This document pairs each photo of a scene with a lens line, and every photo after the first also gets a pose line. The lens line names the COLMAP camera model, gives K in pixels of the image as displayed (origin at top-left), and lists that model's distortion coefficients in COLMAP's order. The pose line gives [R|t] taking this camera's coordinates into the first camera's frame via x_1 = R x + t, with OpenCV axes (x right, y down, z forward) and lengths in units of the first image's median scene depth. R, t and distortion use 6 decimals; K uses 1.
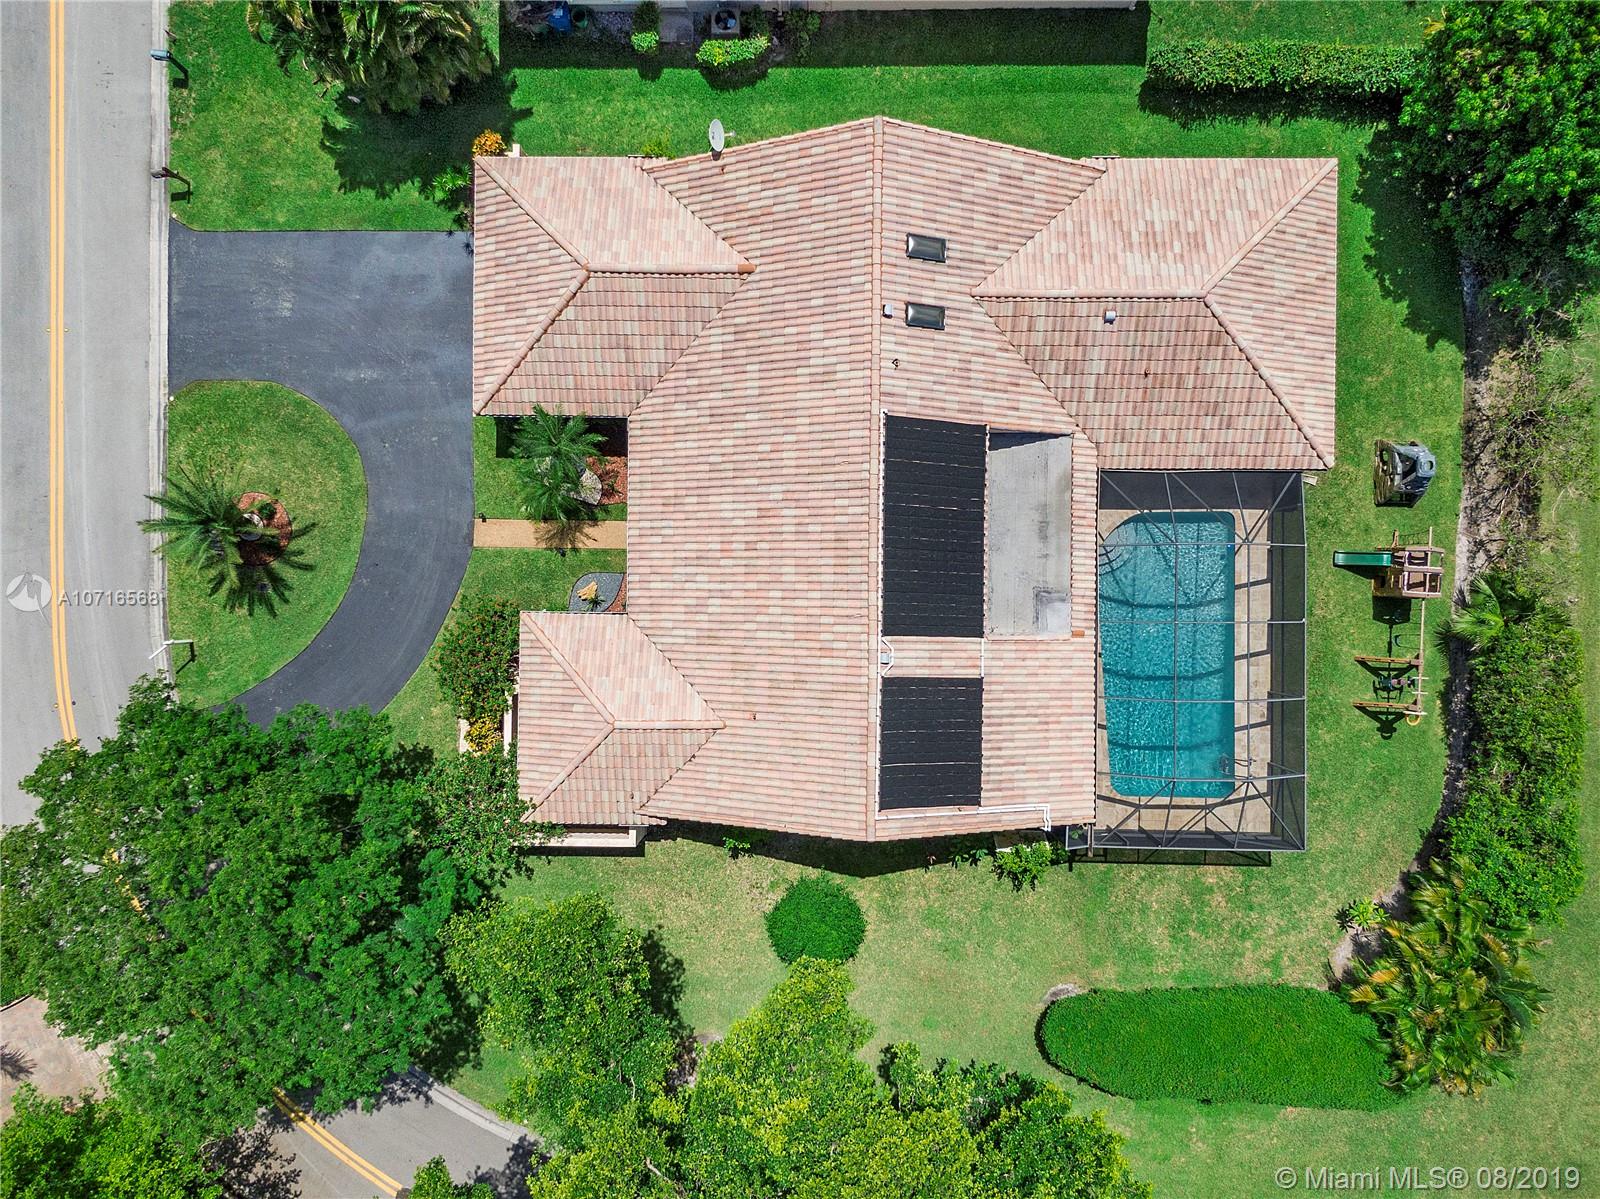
lens RADIAL K [[1125.1, 0, 816.9], [0, 1125.1, 600.1], [0, 0, 1]] dist [0.018938, -0.007333]
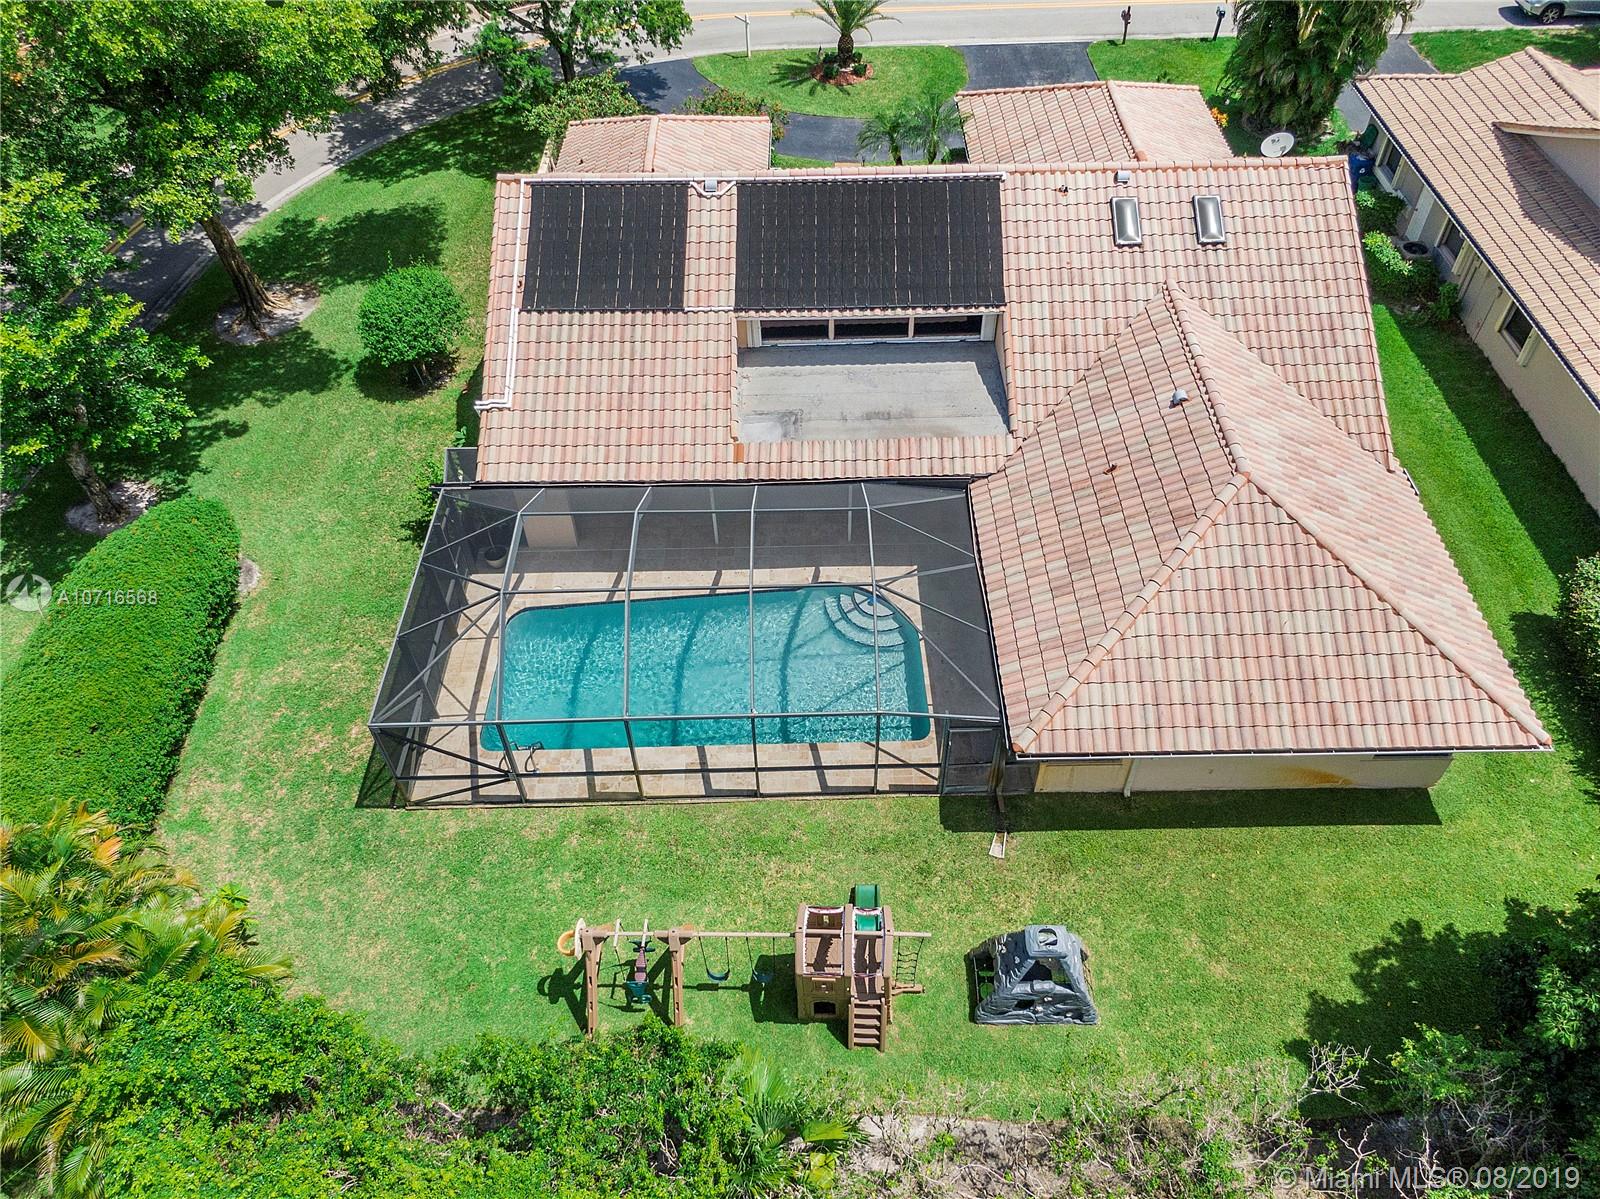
lens RADIAL K [[1125.1, 0, 808.4], [0, 1125.1, 600.6], [0, 0, 1]] dist [0.018938, -0.007333]
pose [[0.020917, 0.760637, -0.648840, 0.716887], [-0.999593, 0.028507, 0.001194, -0.012044], [0.019405, 0.648551, 0.760924, 0.471302]]
